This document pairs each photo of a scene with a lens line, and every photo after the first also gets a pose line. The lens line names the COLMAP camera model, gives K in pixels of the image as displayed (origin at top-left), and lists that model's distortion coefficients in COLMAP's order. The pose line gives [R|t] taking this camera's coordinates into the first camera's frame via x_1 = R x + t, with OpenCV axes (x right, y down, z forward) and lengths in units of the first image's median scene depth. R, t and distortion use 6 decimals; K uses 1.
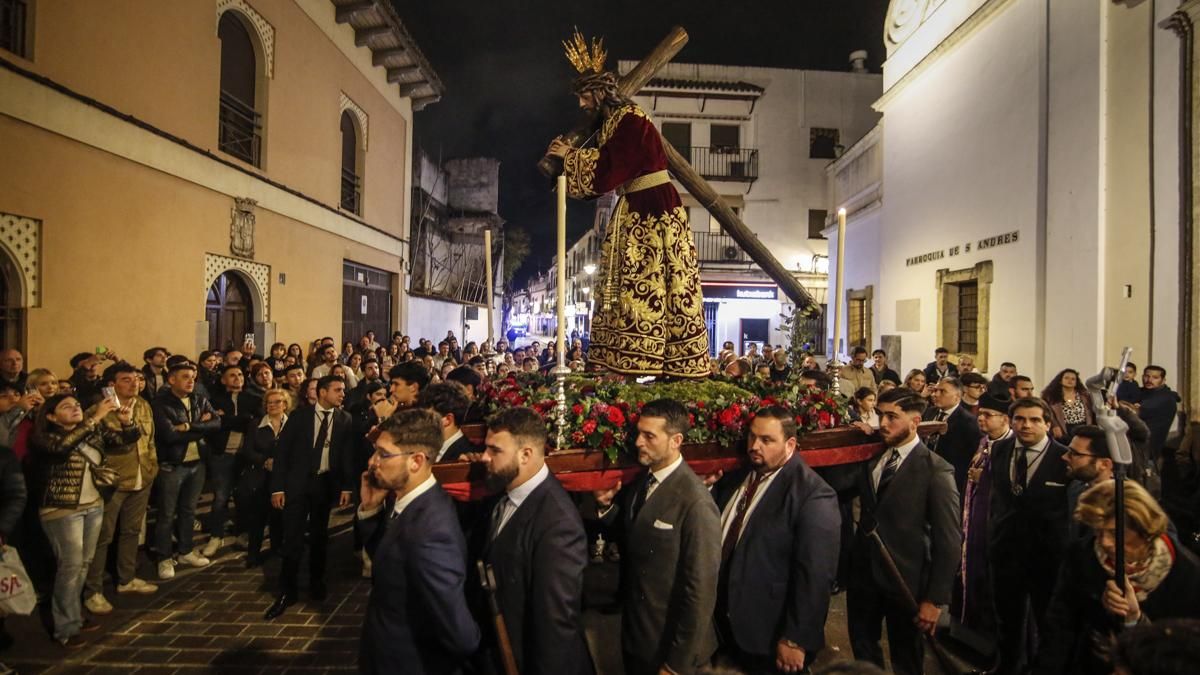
lens RADIAL K [[551.9, 0, 593.8], [0, 551.9, 327.4], [0, 0, 1]] dist [-0.013259, -0.000102]
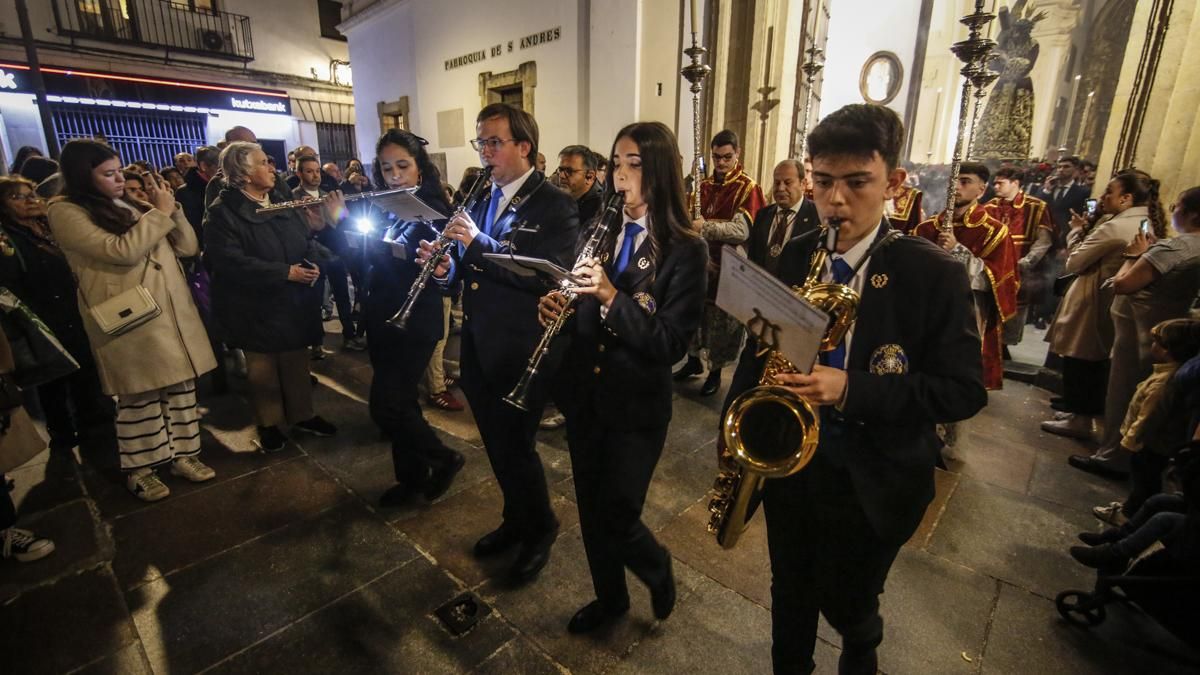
lens RADIAL K [[551.9, 0, 595.9], [0, 551.9, 329.3], [0, 0, 1]] dist [-0.013259, -0.000102]
pose [[0.688919, -0.205439, 0.695116, 0.038561], [0.004243, 0.960120, 0.279555, 0.045912], [-0.724826, -0.189641, 0.662317, 0.172981]]
